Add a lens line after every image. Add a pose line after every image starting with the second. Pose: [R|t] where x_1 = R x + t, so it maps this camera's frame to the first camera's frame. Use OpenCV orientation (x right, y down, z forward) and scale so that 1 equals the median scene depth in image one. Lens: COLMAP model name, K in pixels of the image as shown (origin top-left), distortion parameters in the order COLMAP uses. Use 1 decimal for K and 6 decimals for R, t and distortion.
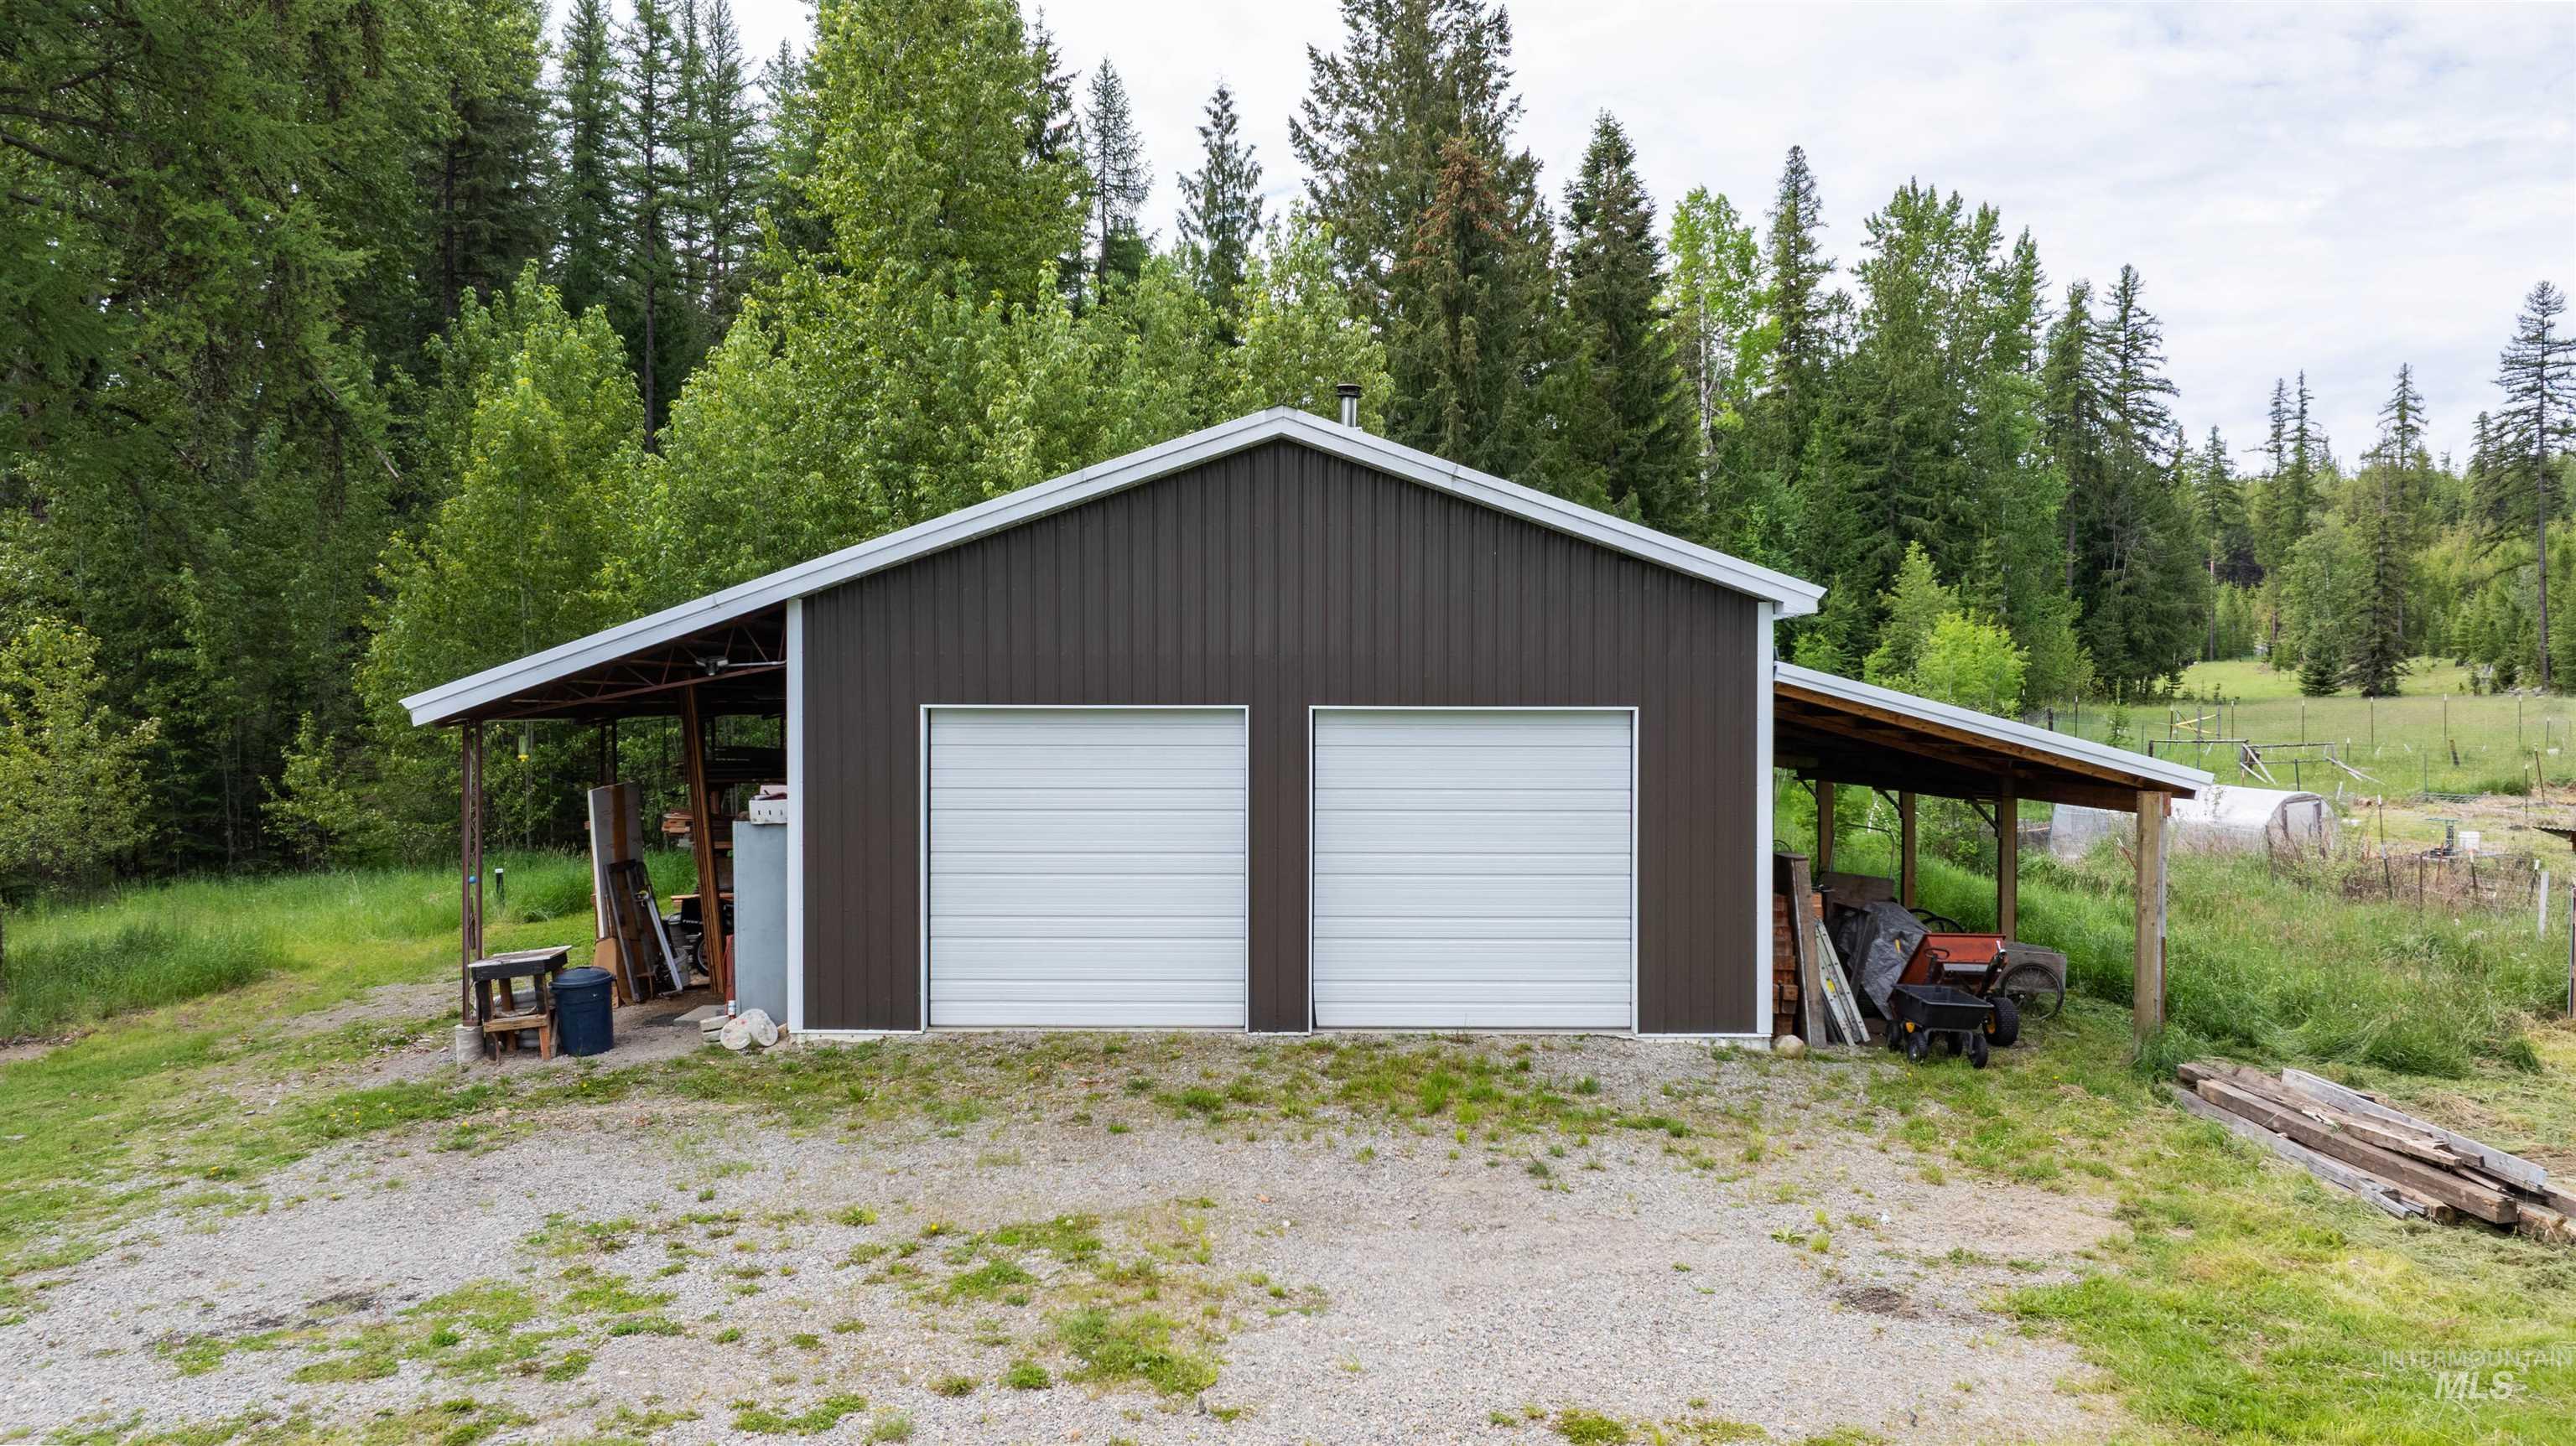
lens RADIAL K [[1819.2, 0, 1292.0], [0, 1819.2, 727.6], [0, 0, 1]] dist [-0.009107, -0.010407]
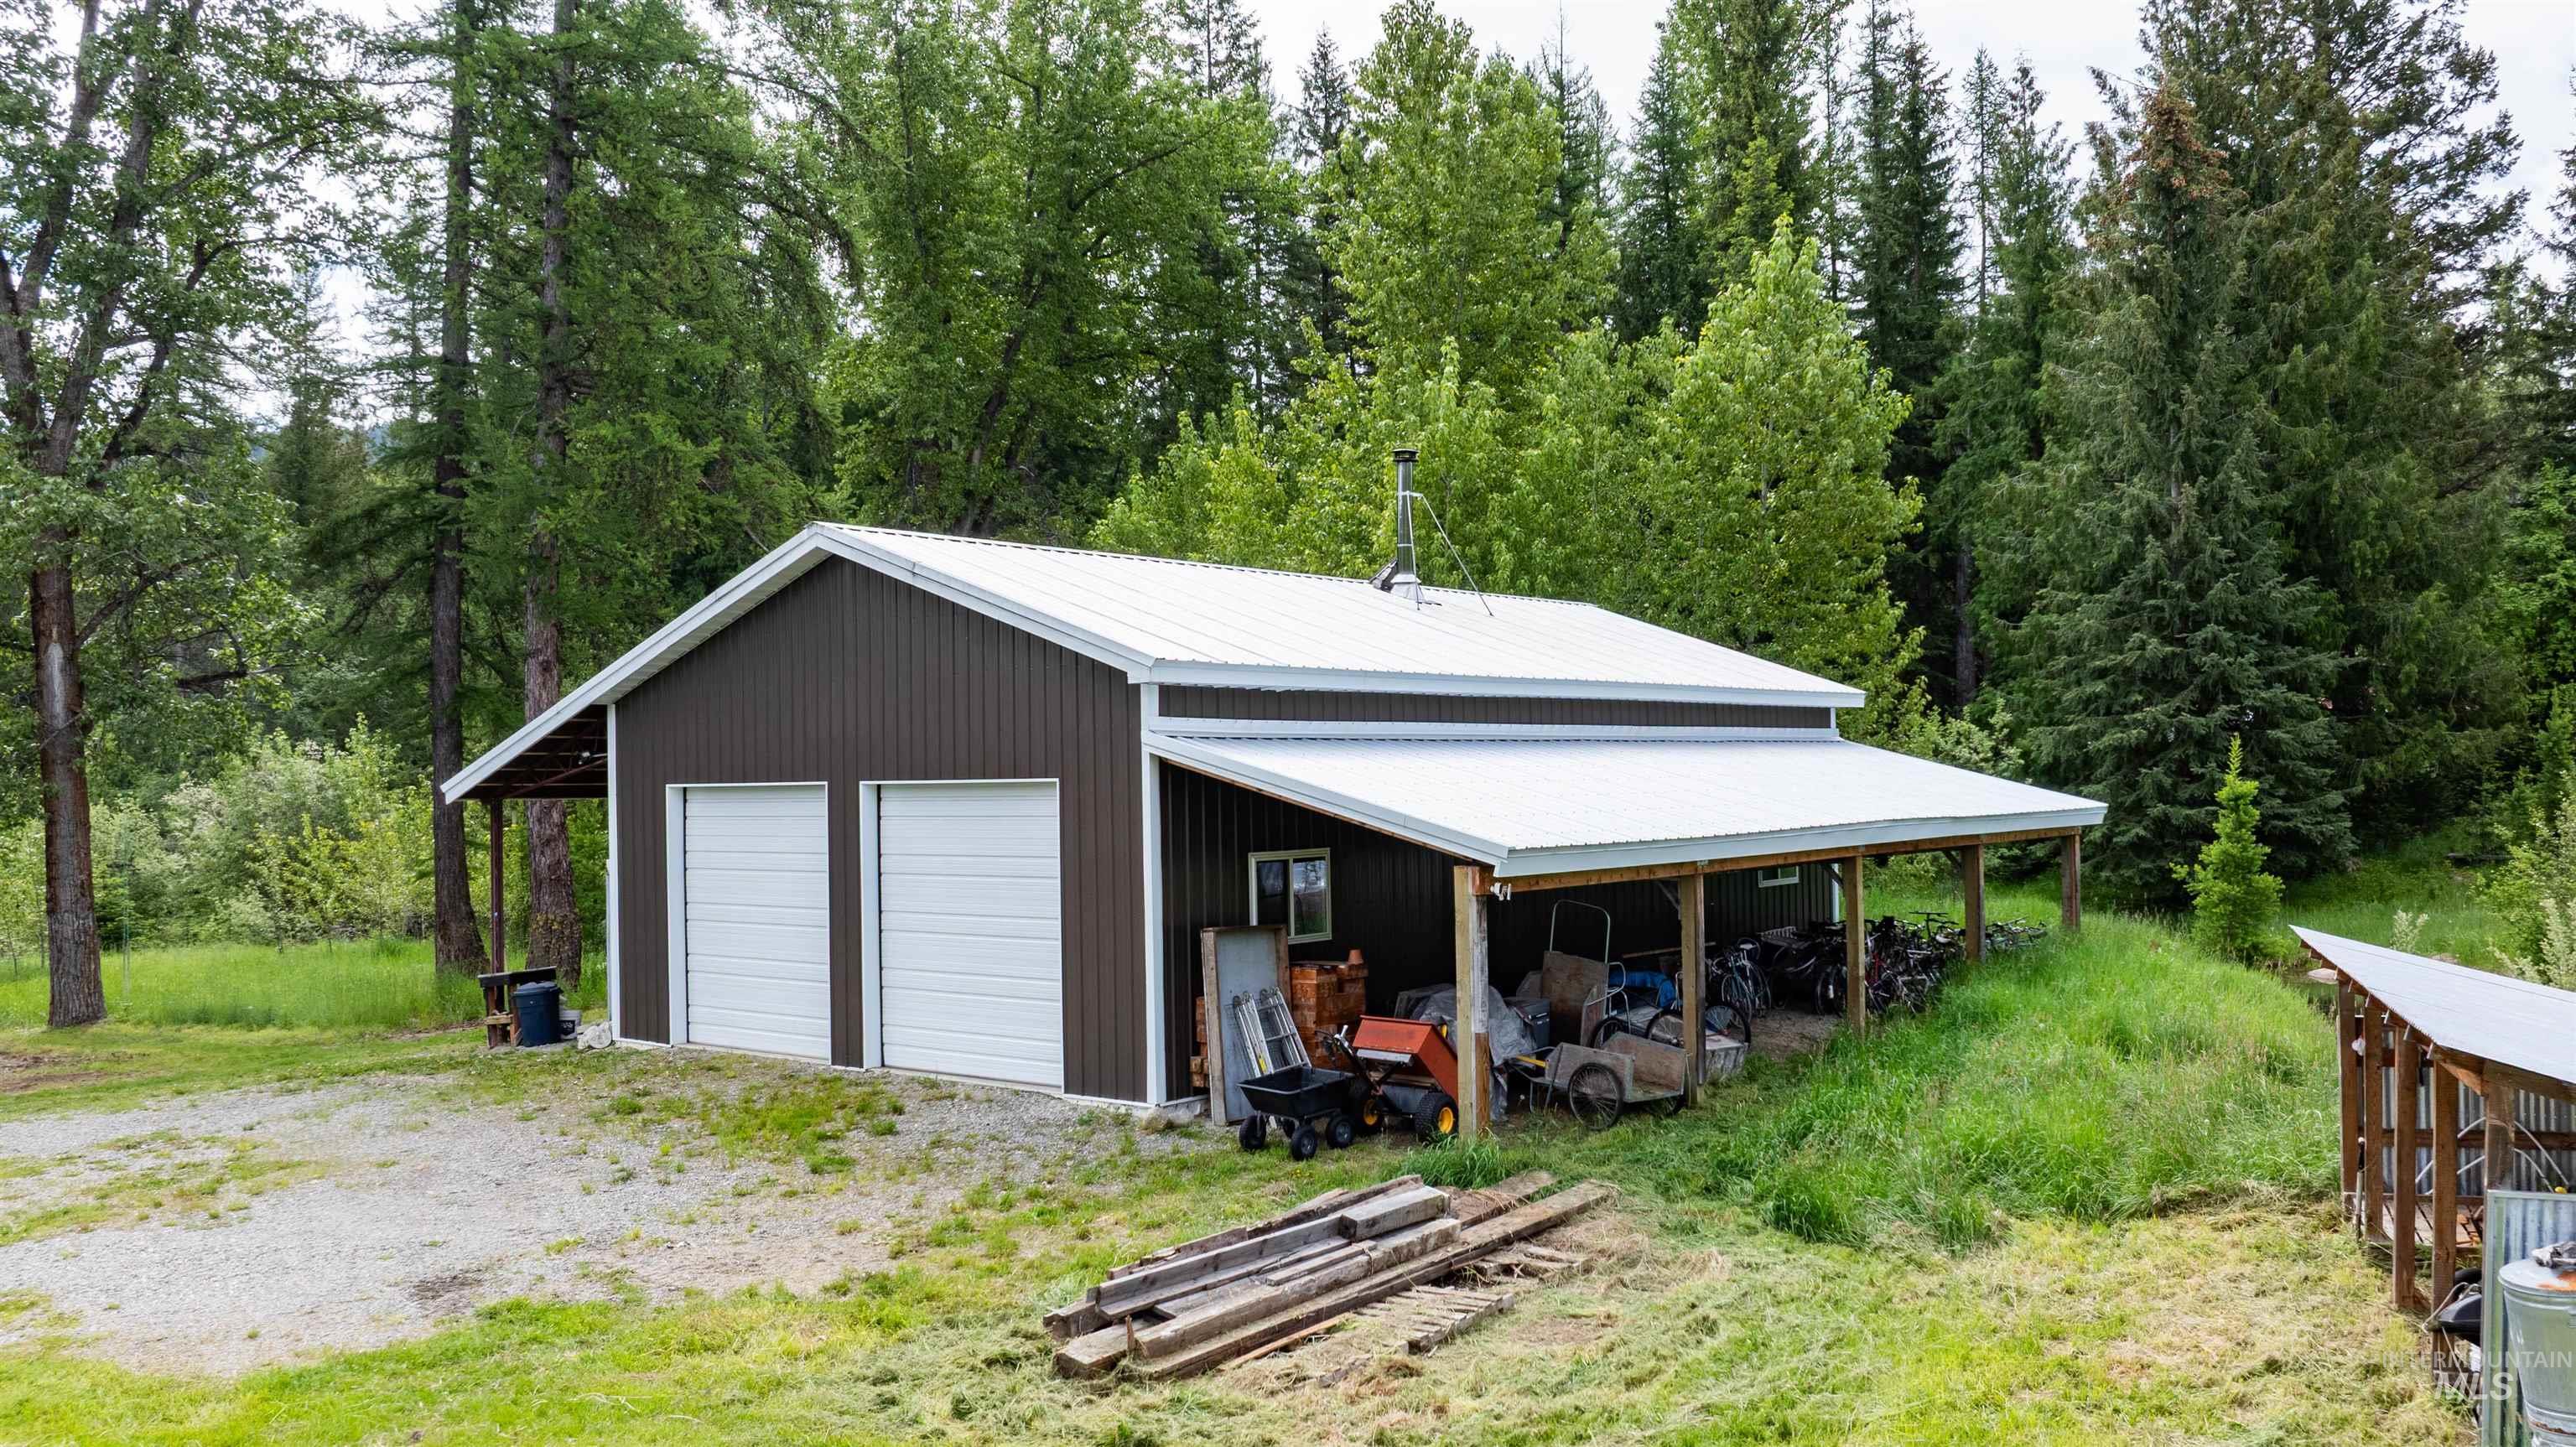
lens RADIAL K [[1923.0, 0, 1296.2], [0, 1923.0, 723.3], [0, 0, 1]] dist [-0.029245, 0.026294]
pose [[0.814366, -0.030635, -0.579543, 0.928544], [0.011840, 0.999275, -0.036185, -0.001533], [0.580231, 0.022606, 0.814138, 0.178031]]
